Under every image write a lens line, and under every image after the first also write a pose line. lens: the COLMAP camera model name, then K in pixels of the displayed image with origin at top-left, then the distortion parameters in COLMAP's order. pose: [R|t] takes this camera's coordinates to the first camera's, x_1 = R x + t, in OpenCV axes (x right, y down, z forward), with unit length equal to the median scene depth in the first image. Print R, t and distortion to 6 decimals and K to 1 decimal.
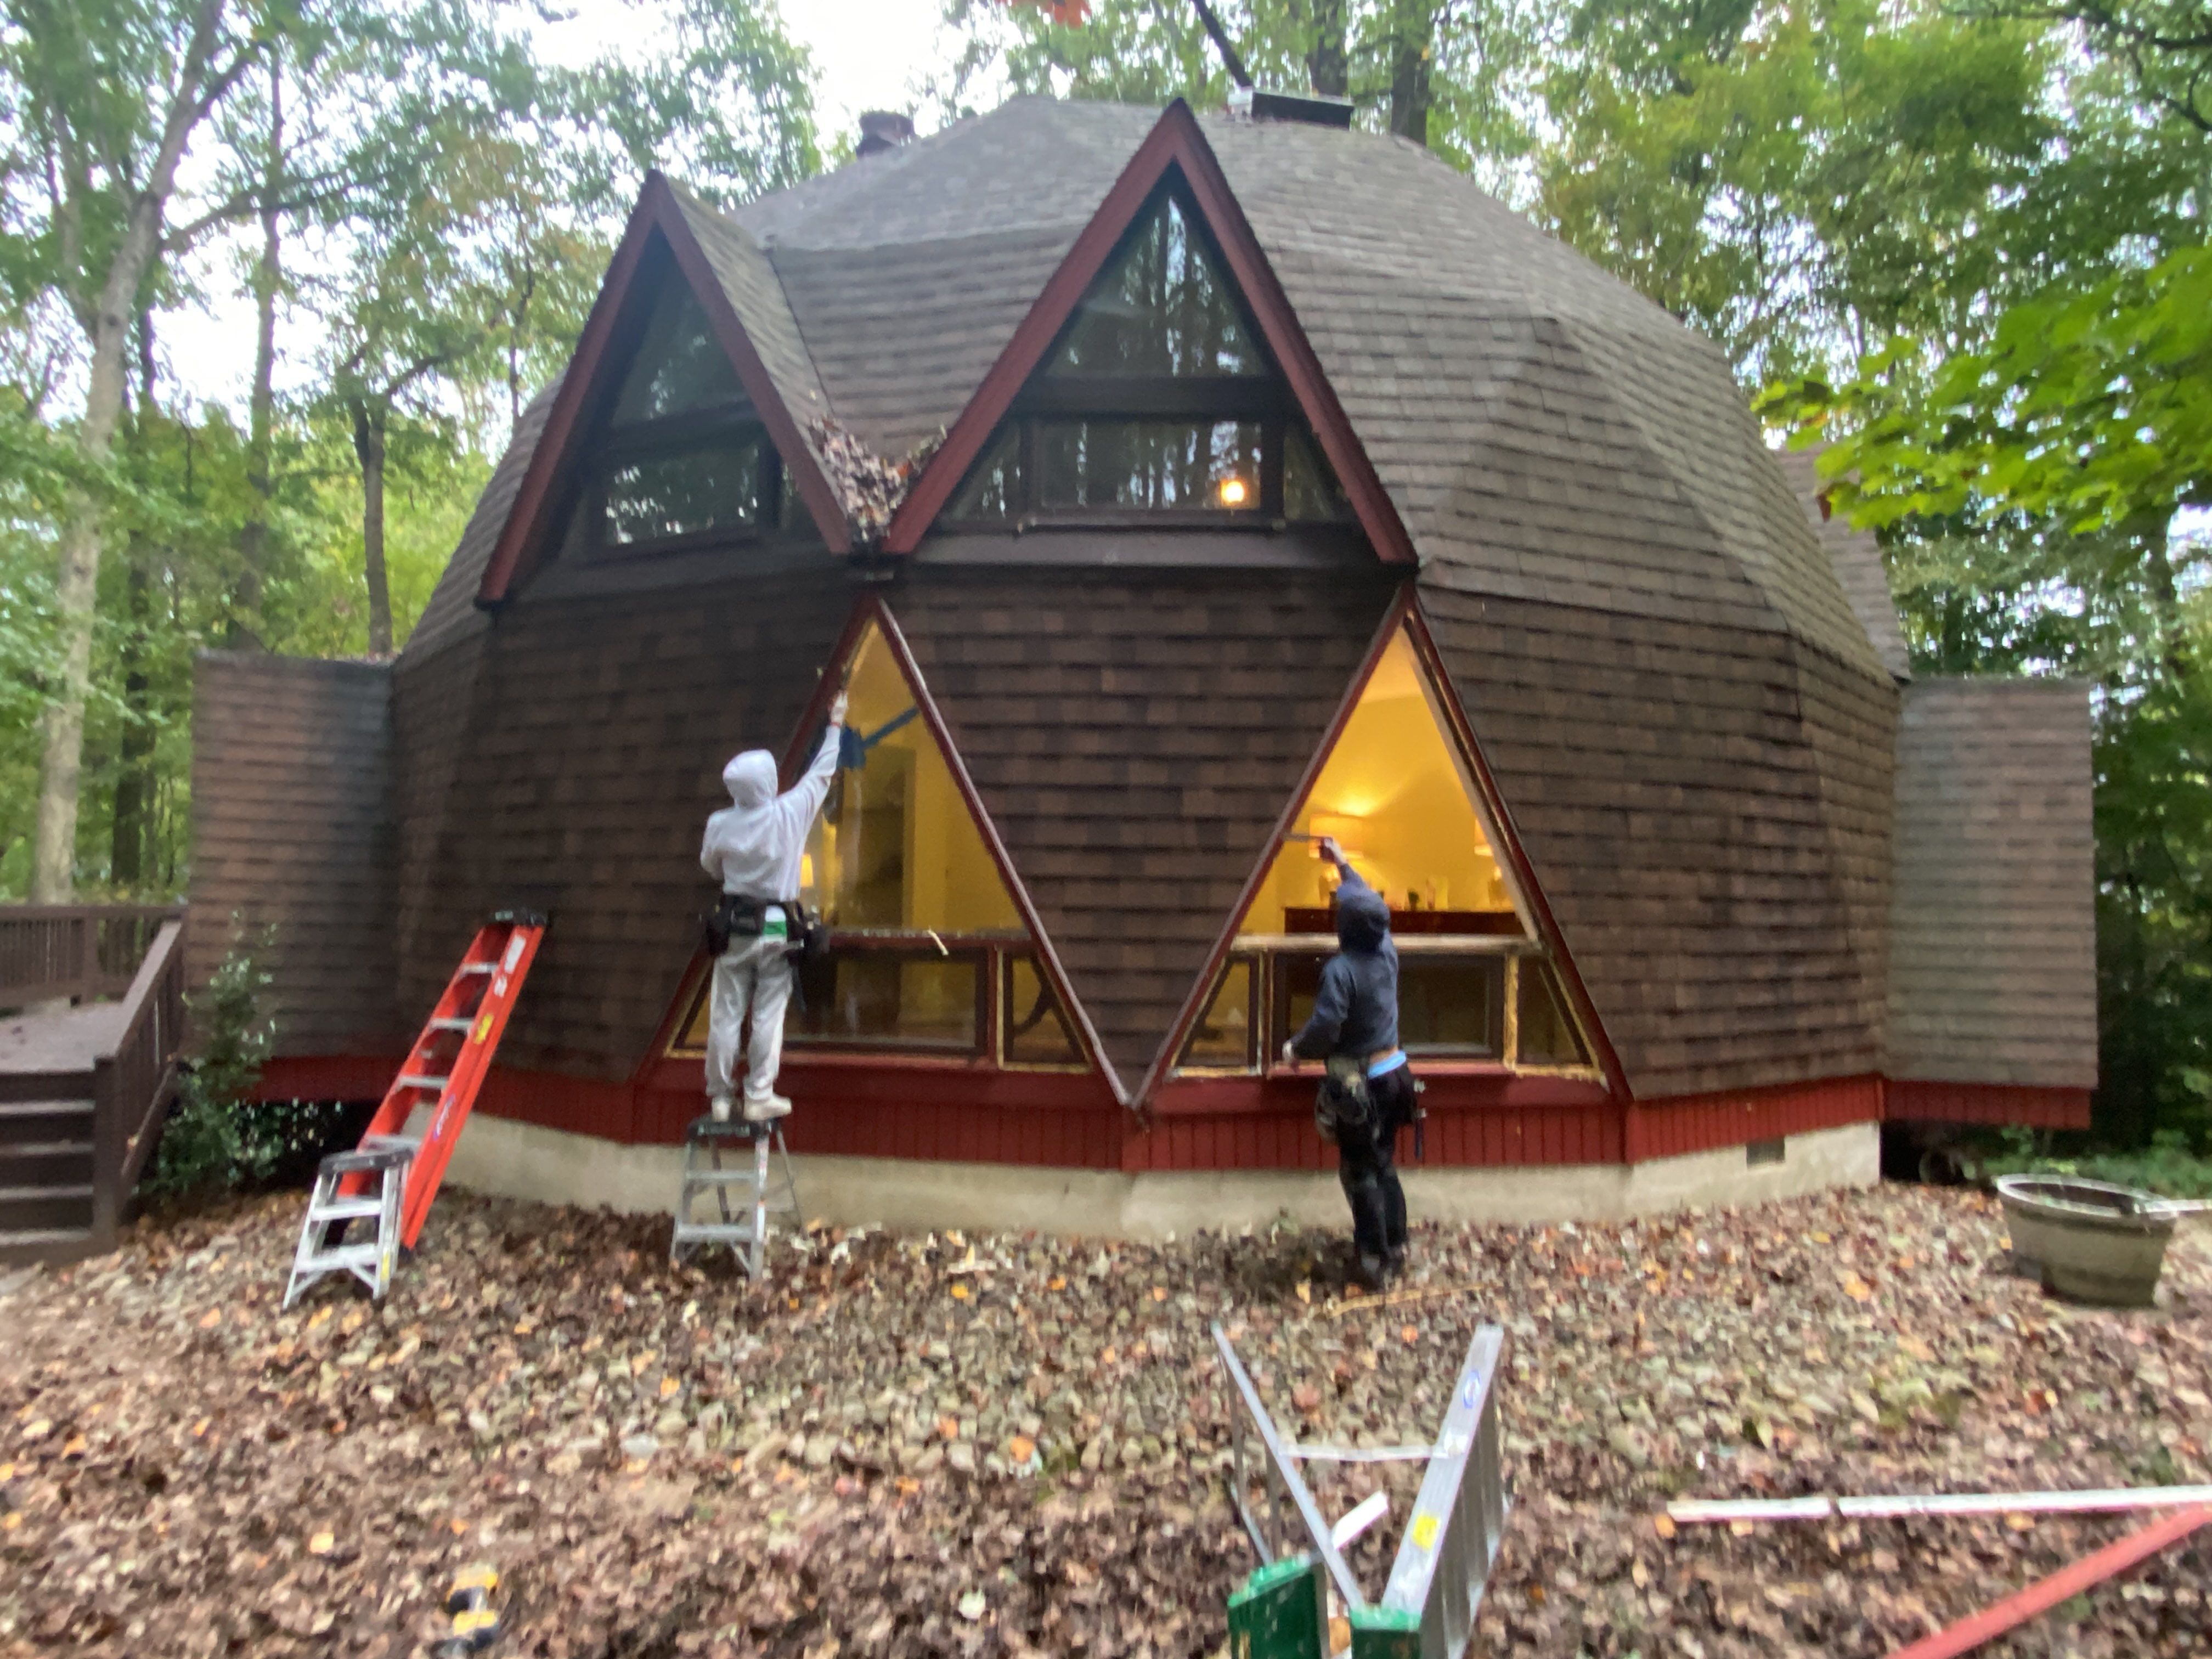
lens RADIAL K [[1265.8, 0, 1111.6], [0, 1265.8, 832.2], [0, 0, 1]] dist [0.025775, -0.028622]
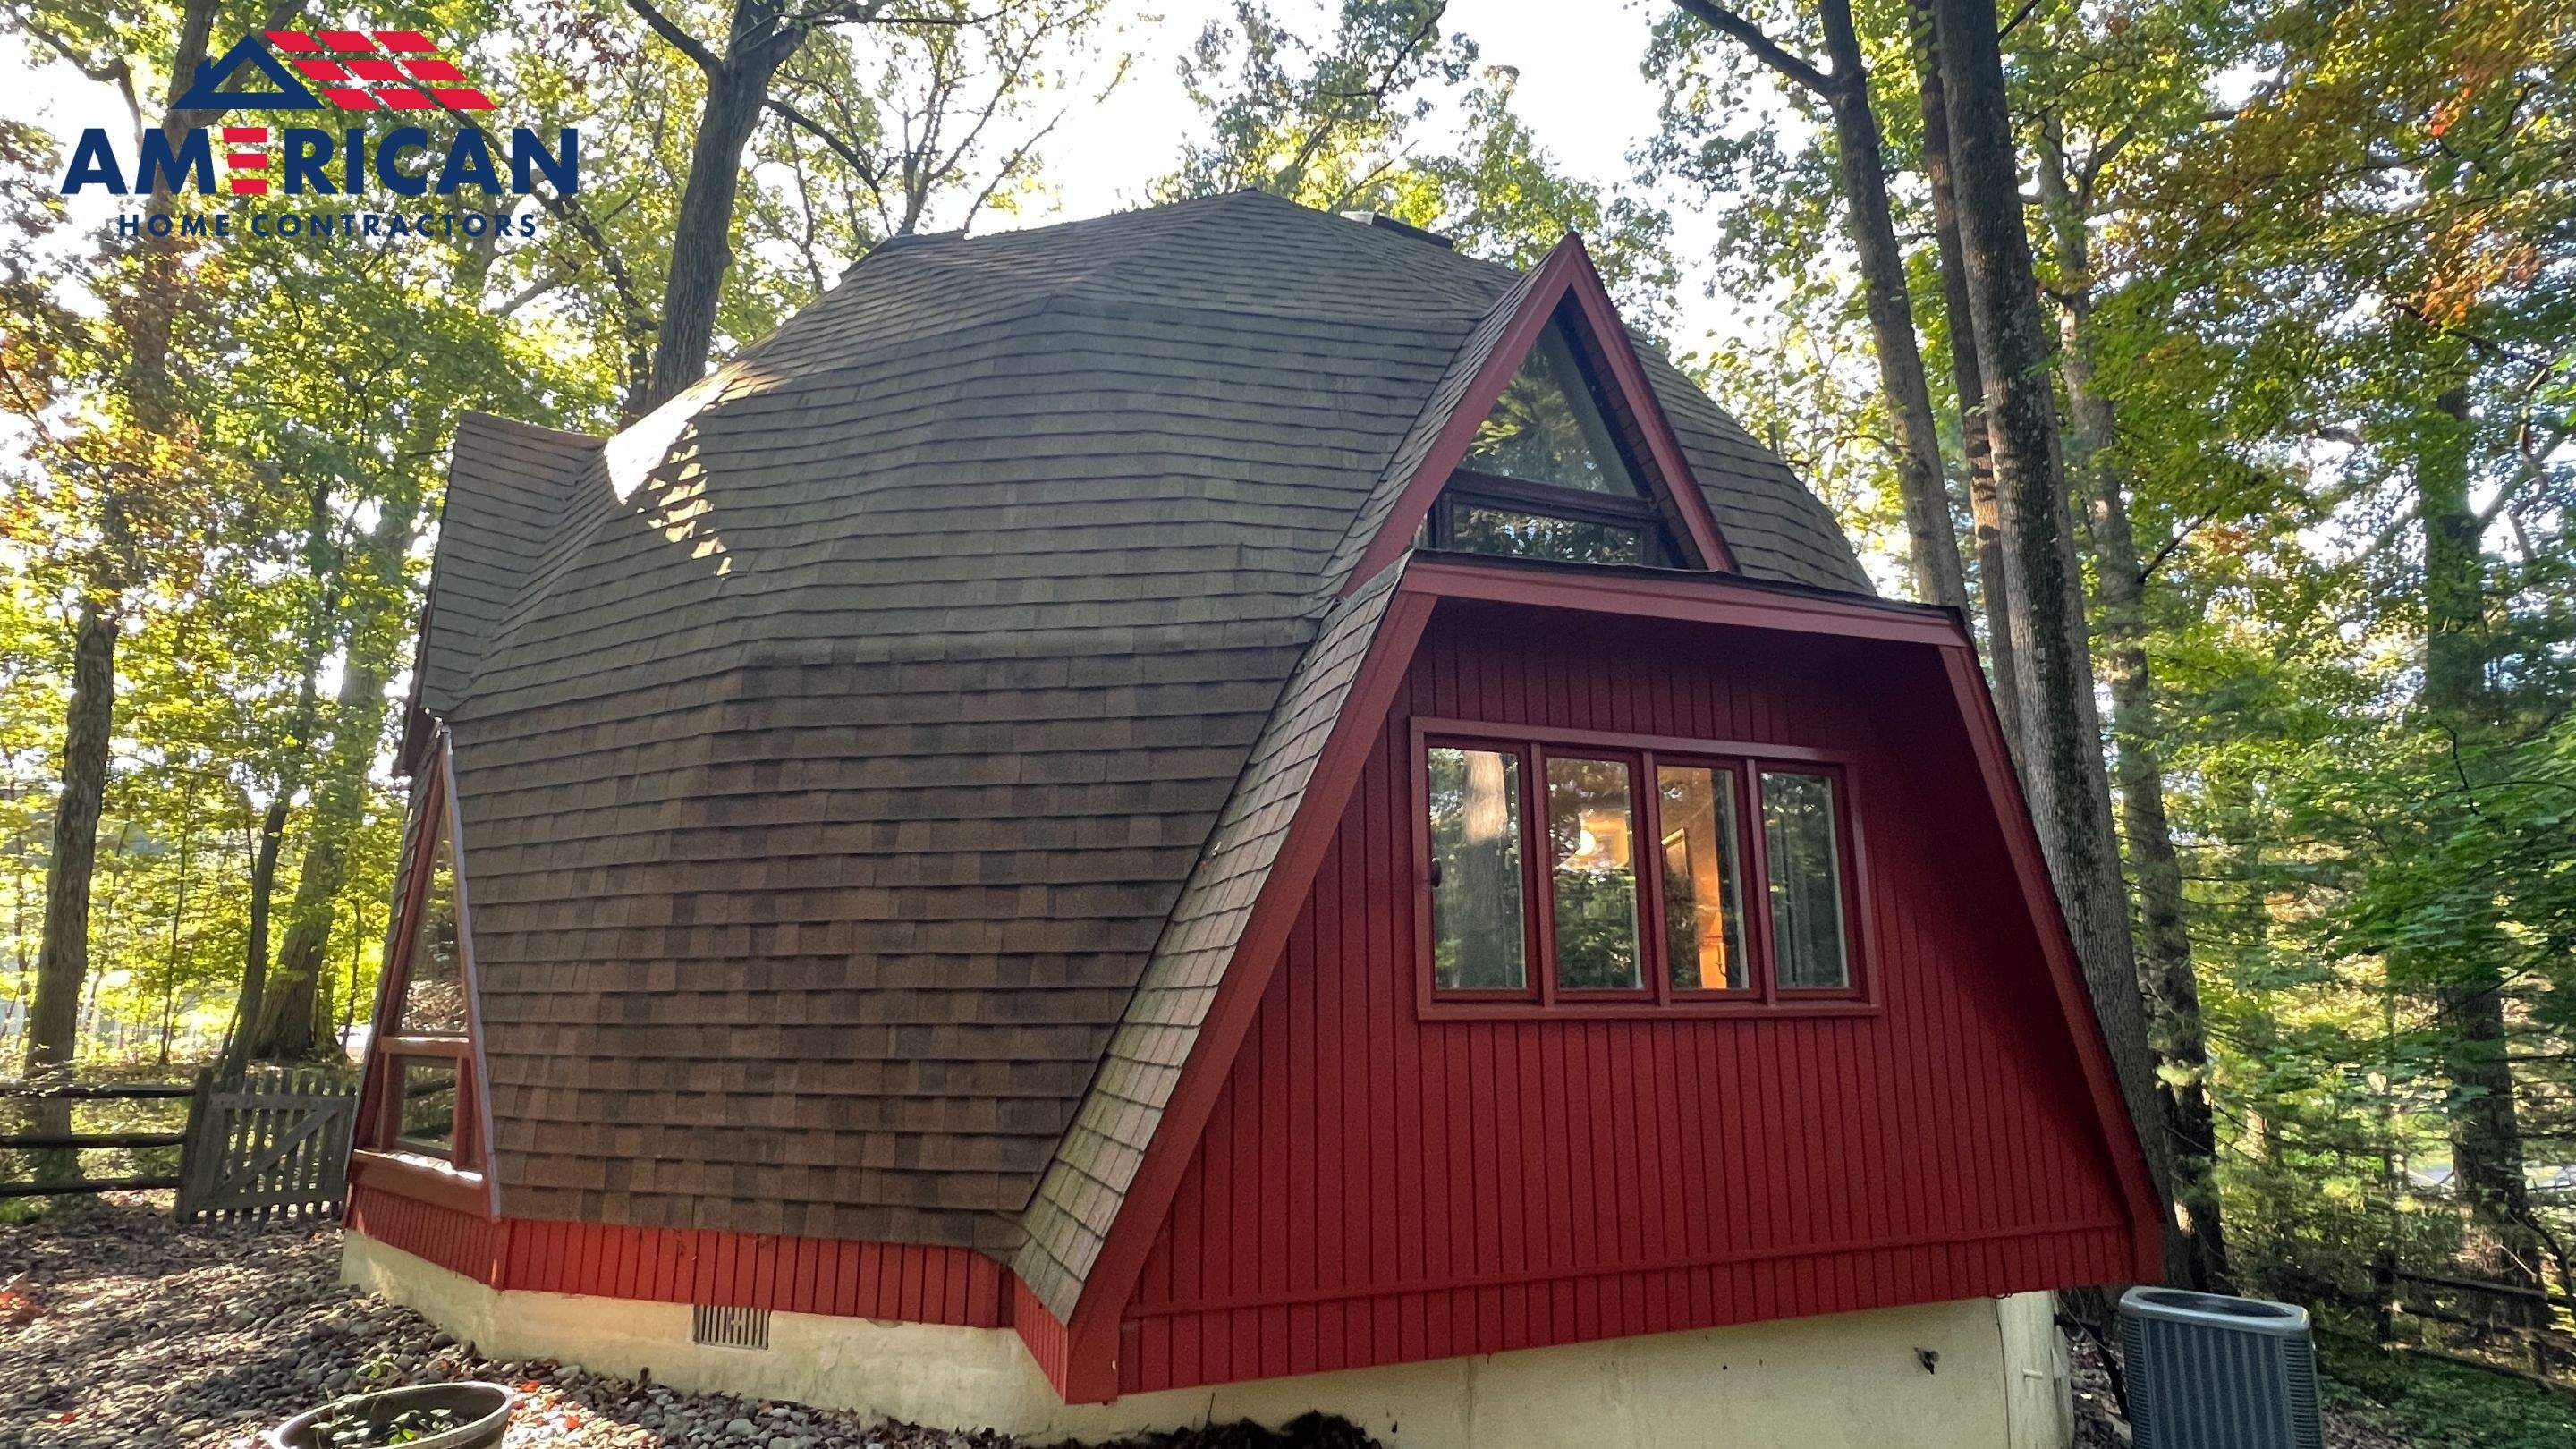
lens RADIAL K [[1270.4, 0, 1274.8], [0, 1270.4, 727.2], [0, 0, 1]] dist [-0.004703, 0.000934]
pose [[0.612224, -0.183328, -0.769137, 1.608568], [0.058411, 0.980578, -0.187231, 0.068929], [0.788524, 0.069701, 0.611042, 0.898861]]
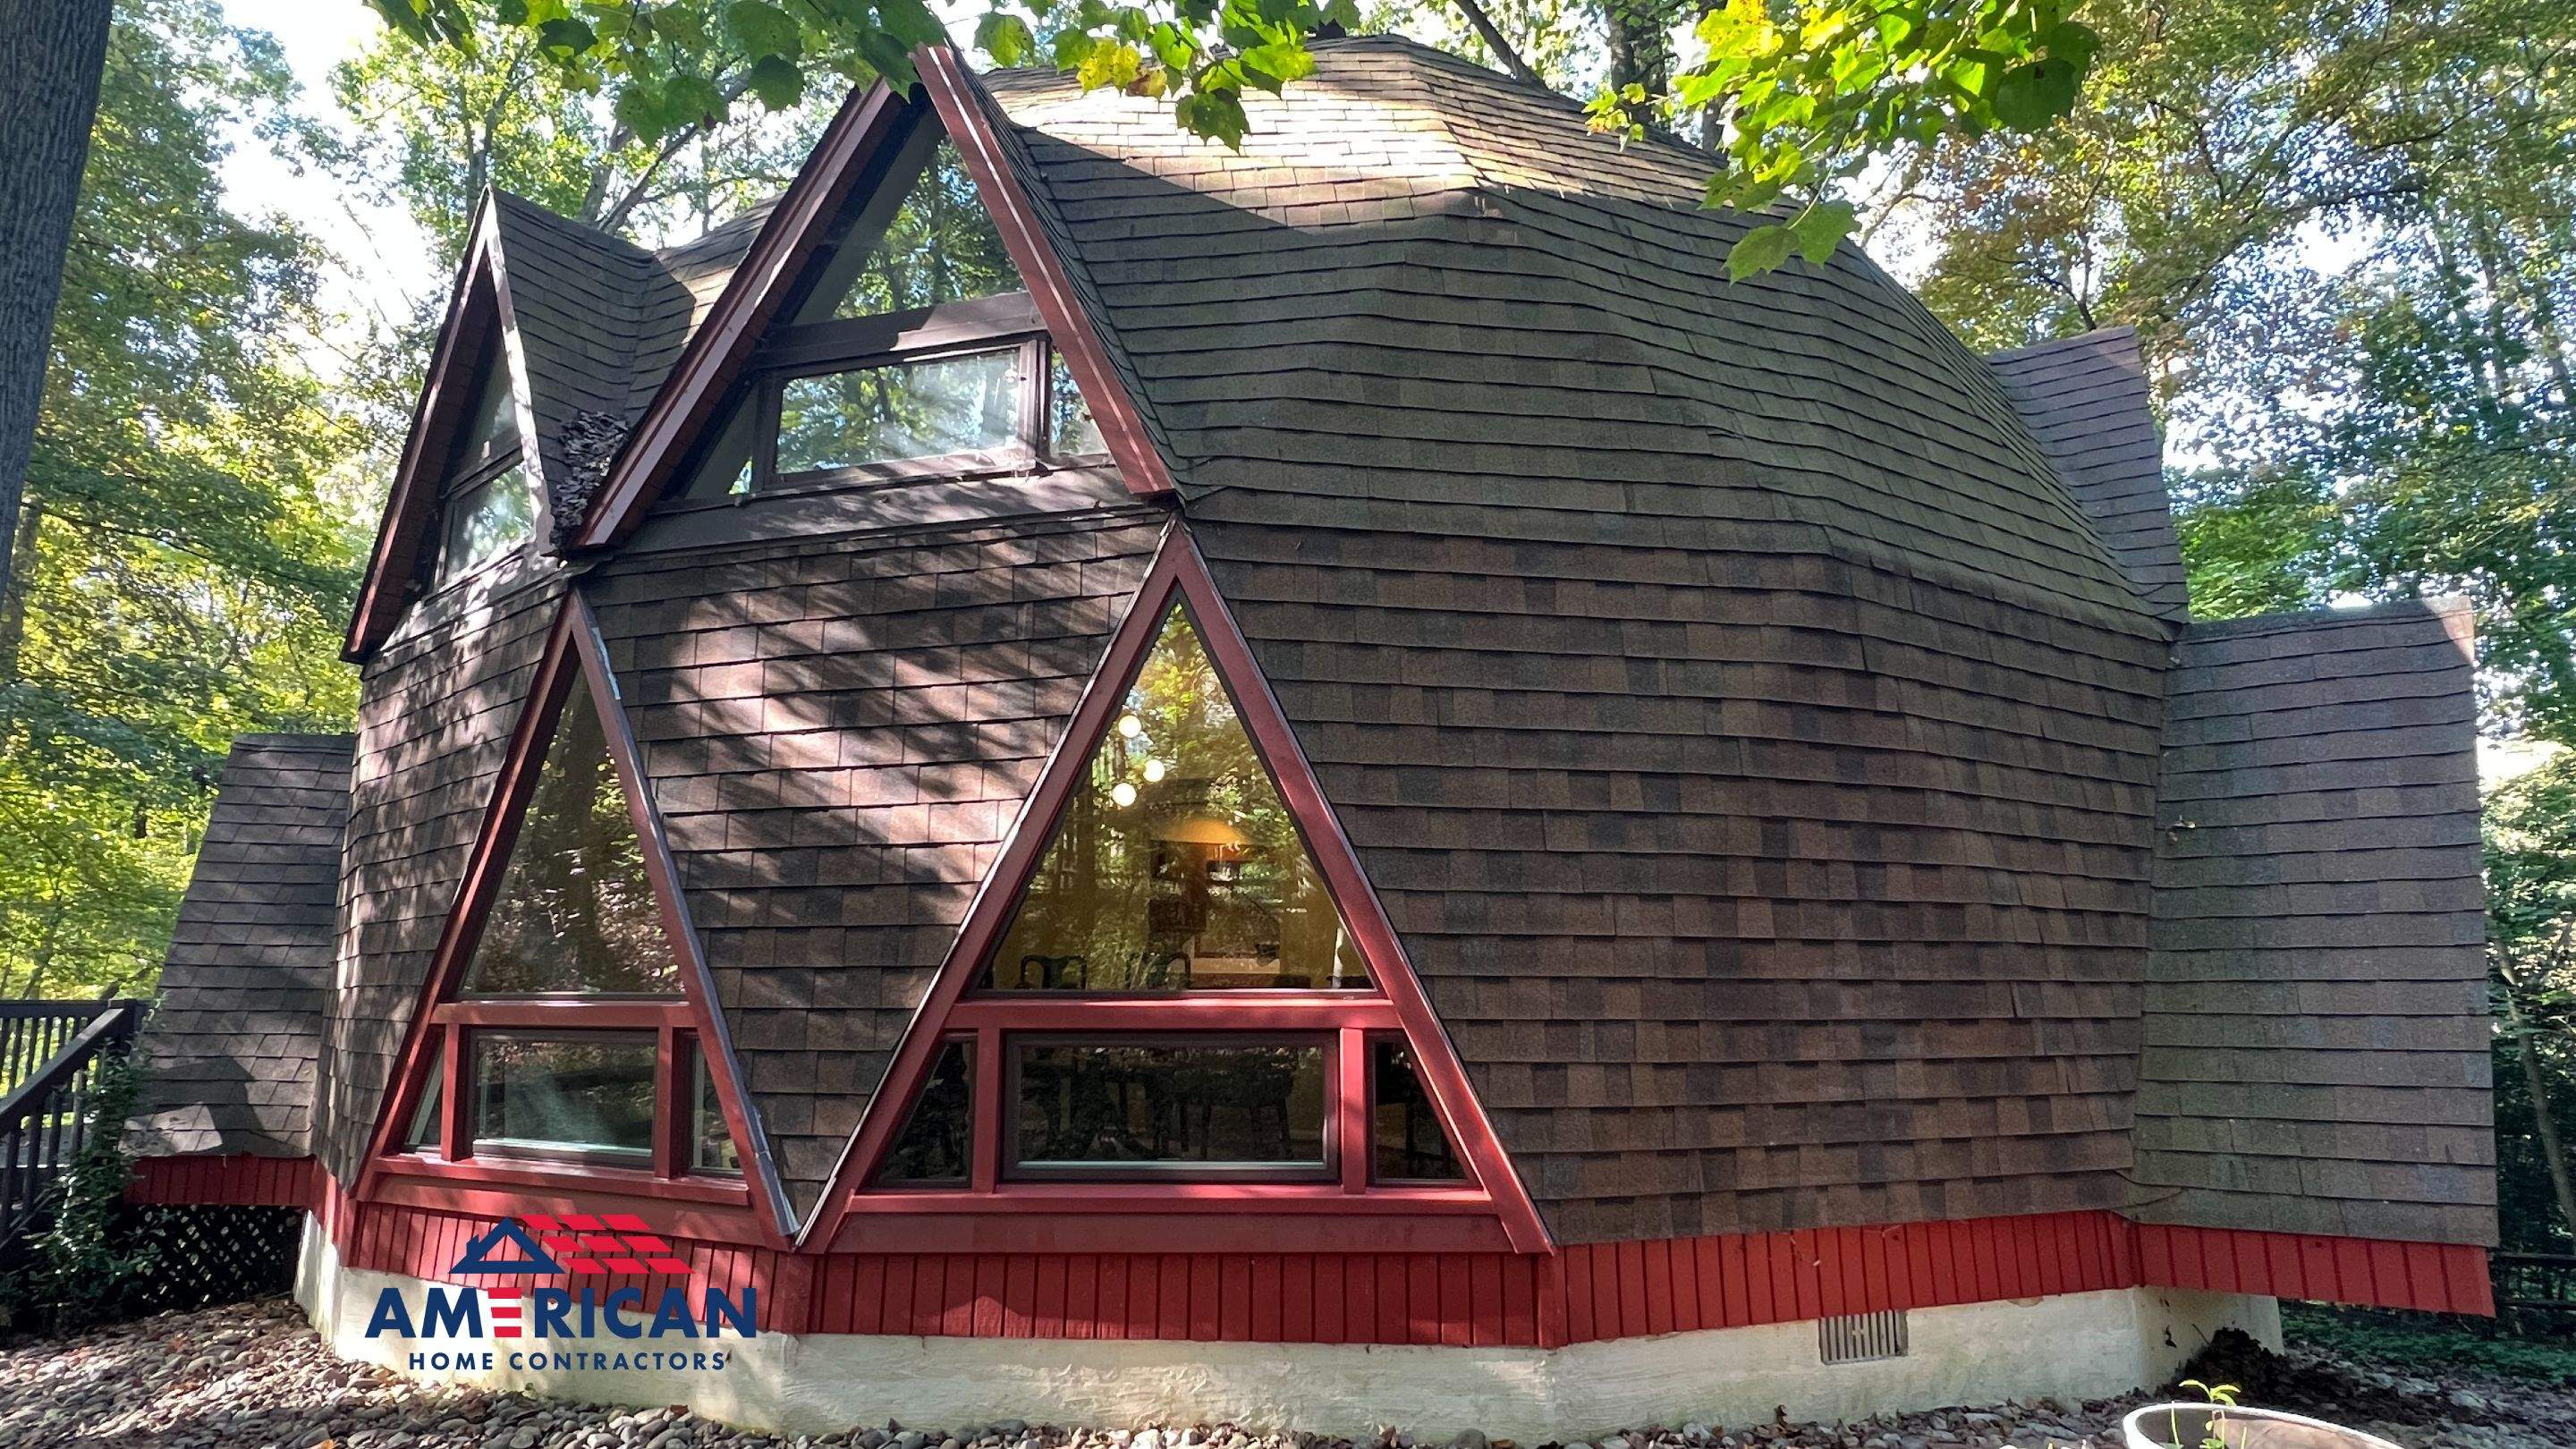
lens RADIAL K [[1357.7, 0, 1297.9], [0, 1357.7, 727.4], [0, 0, 1]] dist [-0.001079, -0.000083]
pose [[0.968947, -0.061903, -0.239394, 0.492323], [0.027356, 0.989049, -0.145028, 0.043575], [0.245750, 0.133976, 0.960030, 0.265711]]
